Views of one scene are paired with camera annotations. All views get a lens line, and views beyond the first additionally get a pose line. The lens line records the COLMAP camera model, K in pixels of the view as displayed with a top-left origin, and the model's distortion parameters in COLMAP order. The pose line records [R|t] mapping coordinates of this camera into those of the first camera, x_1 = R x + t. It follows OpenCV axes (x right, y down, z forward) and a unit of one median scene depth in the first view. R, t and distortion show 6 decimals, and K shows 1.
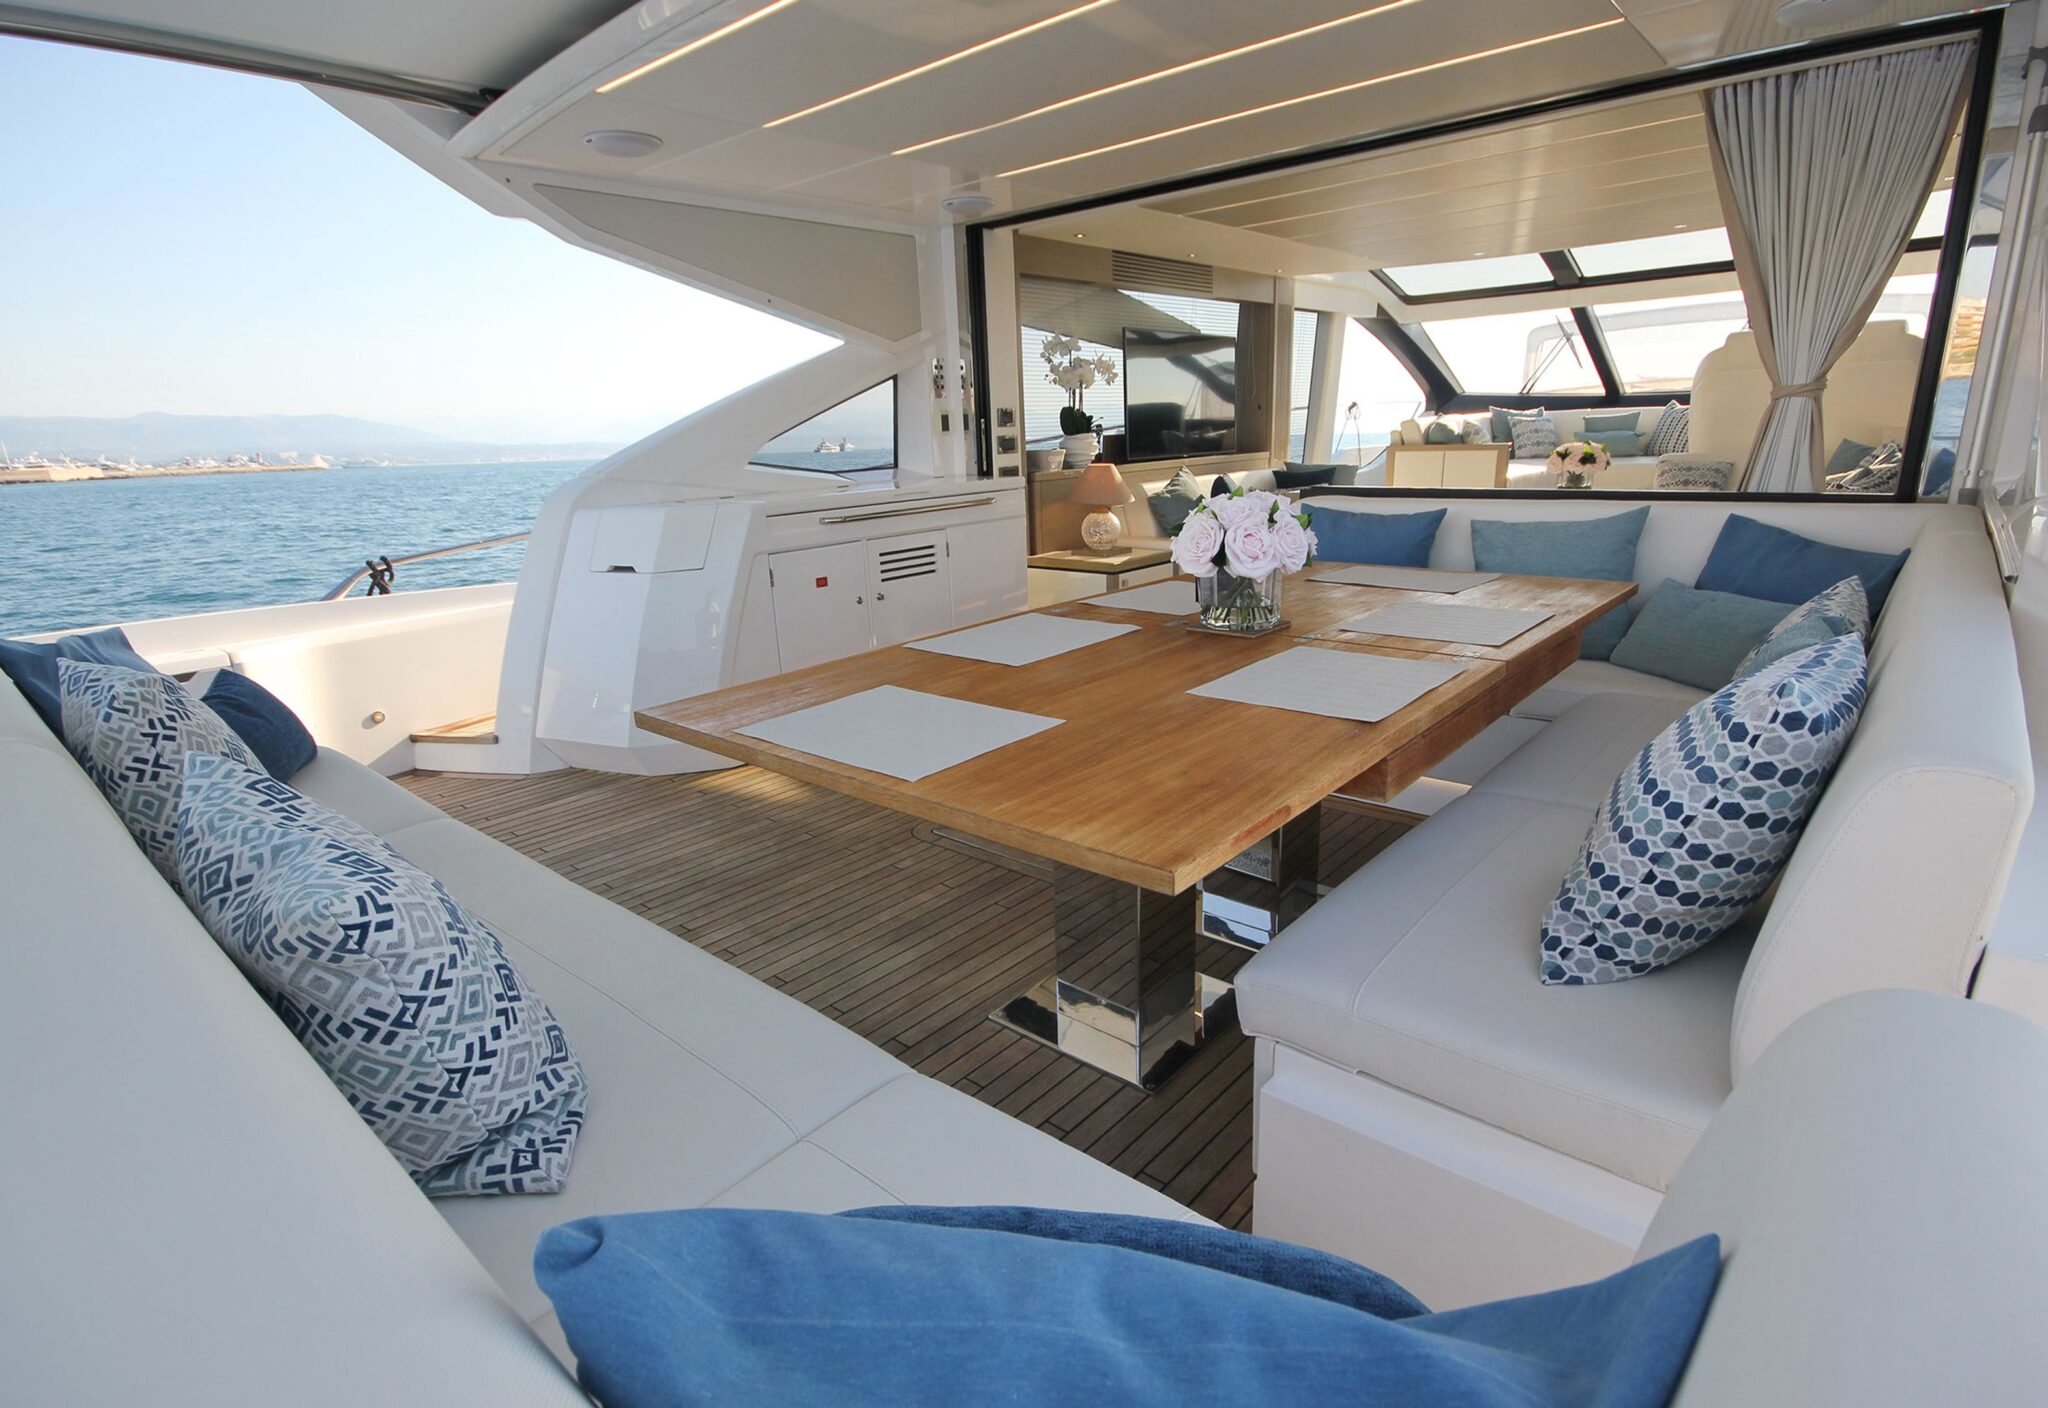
lens RADIAL K [[1020.5, 0, 1072.0], [0, 1020.5, 706.8], [0, 0, 1]] dist [0.002671, 0.000837]
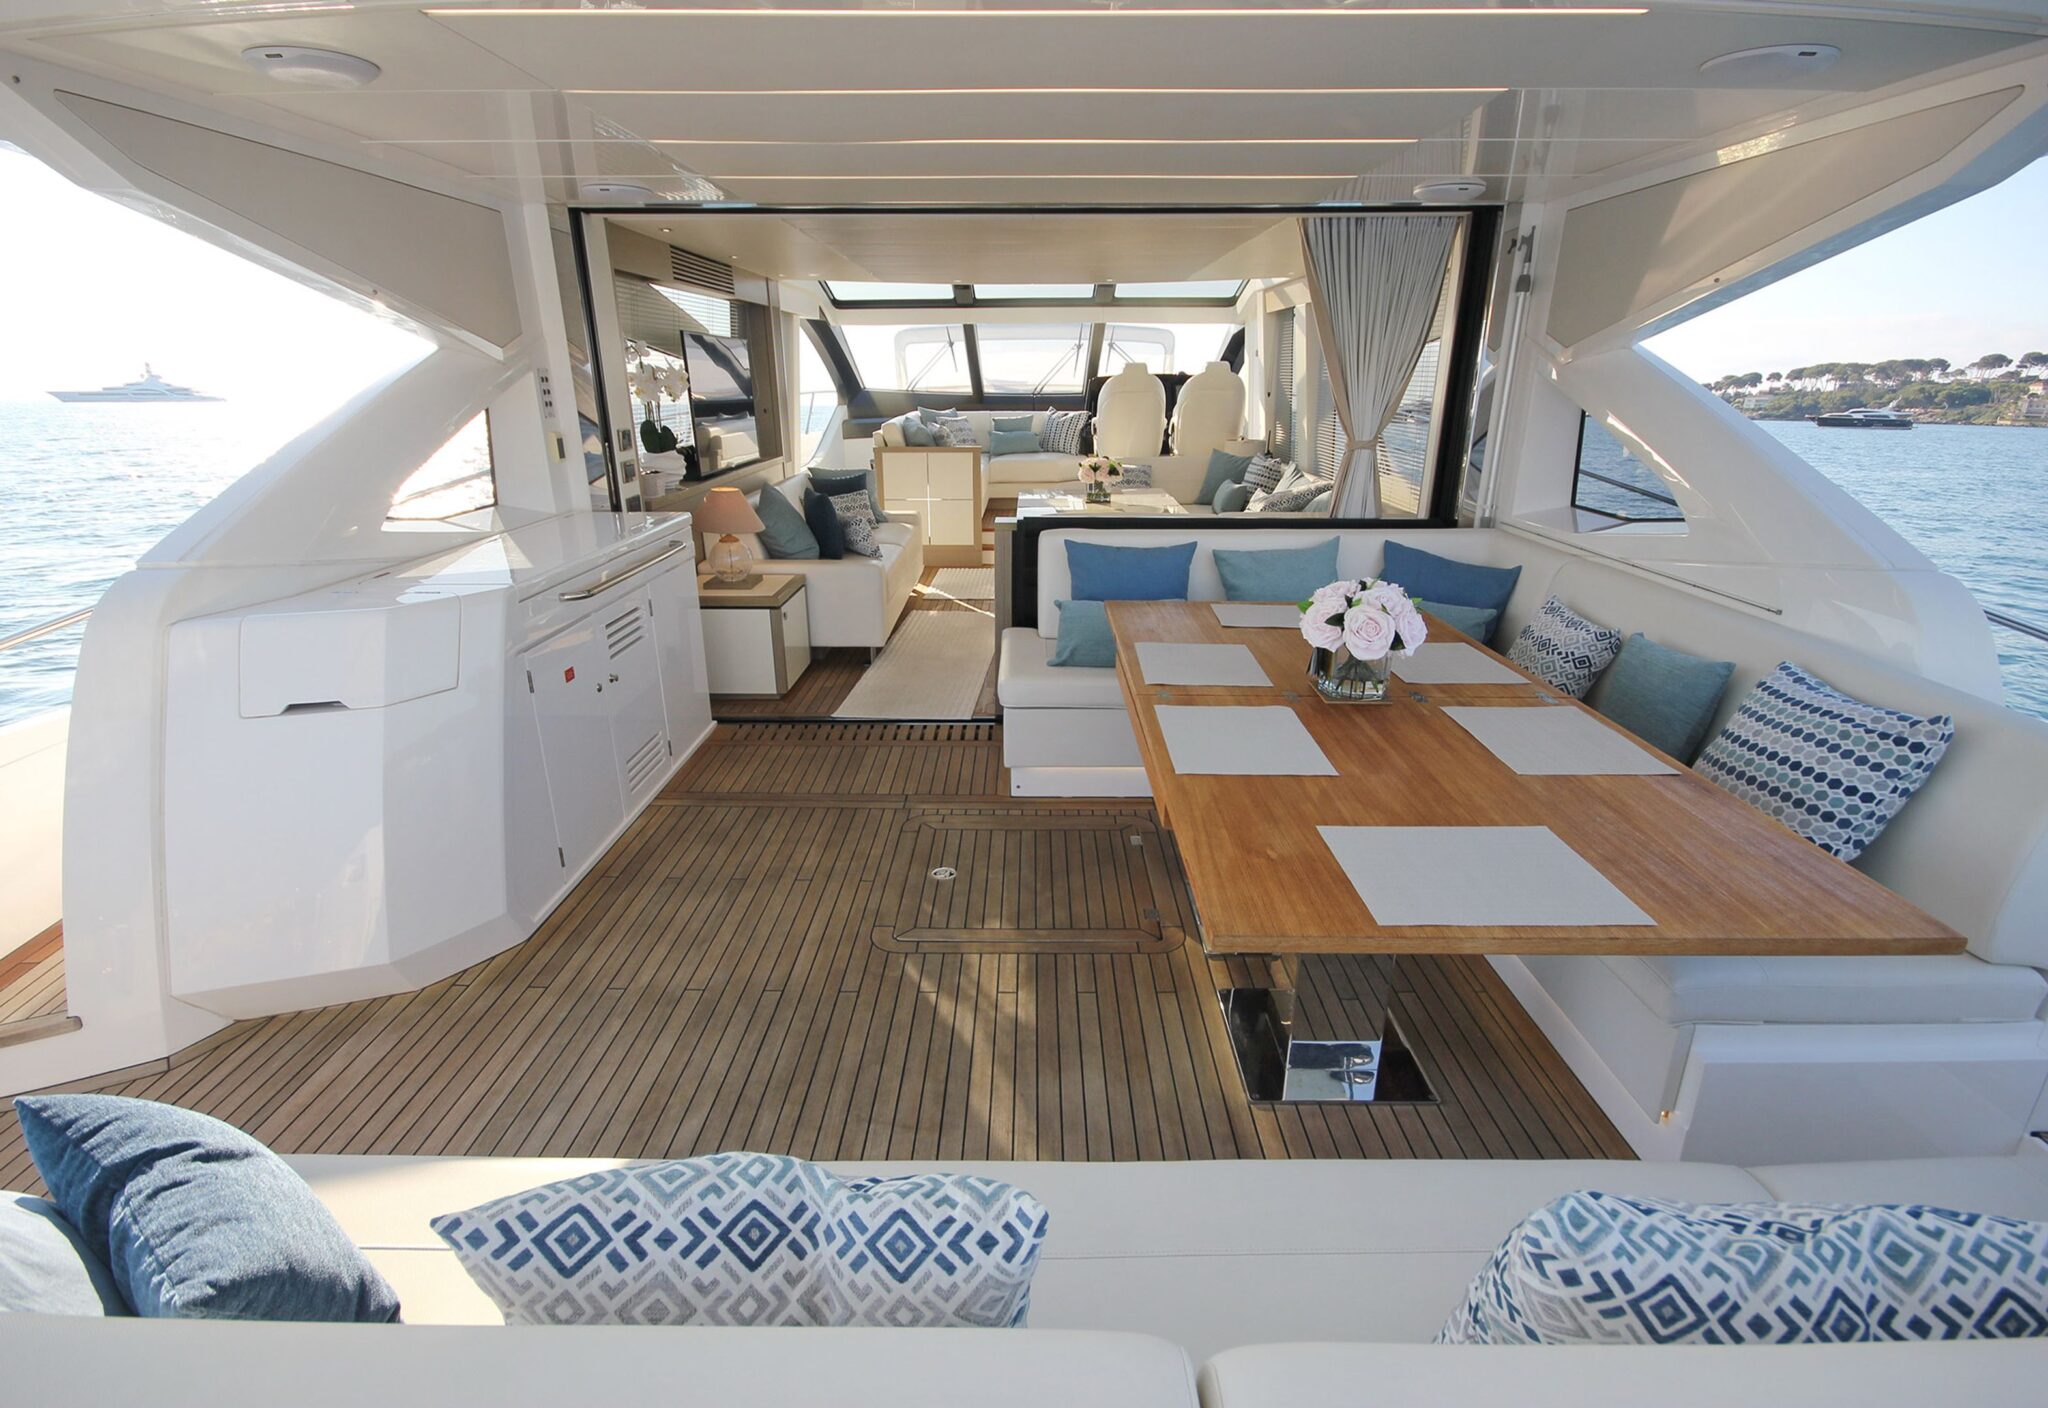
lens RADIAL K [[962.1, 0, 1024.0], [0, 962.1, 704.0], [0, 0, 1]] dist [-0.000784, 0.000125]
pose [[0.771783, -0.171680, 0.612272, -0.466327], [0.141716, 0.985086, 0.097579, -0.132165], [-0.619893, 0.011459, 0.784602, 0.217085]]
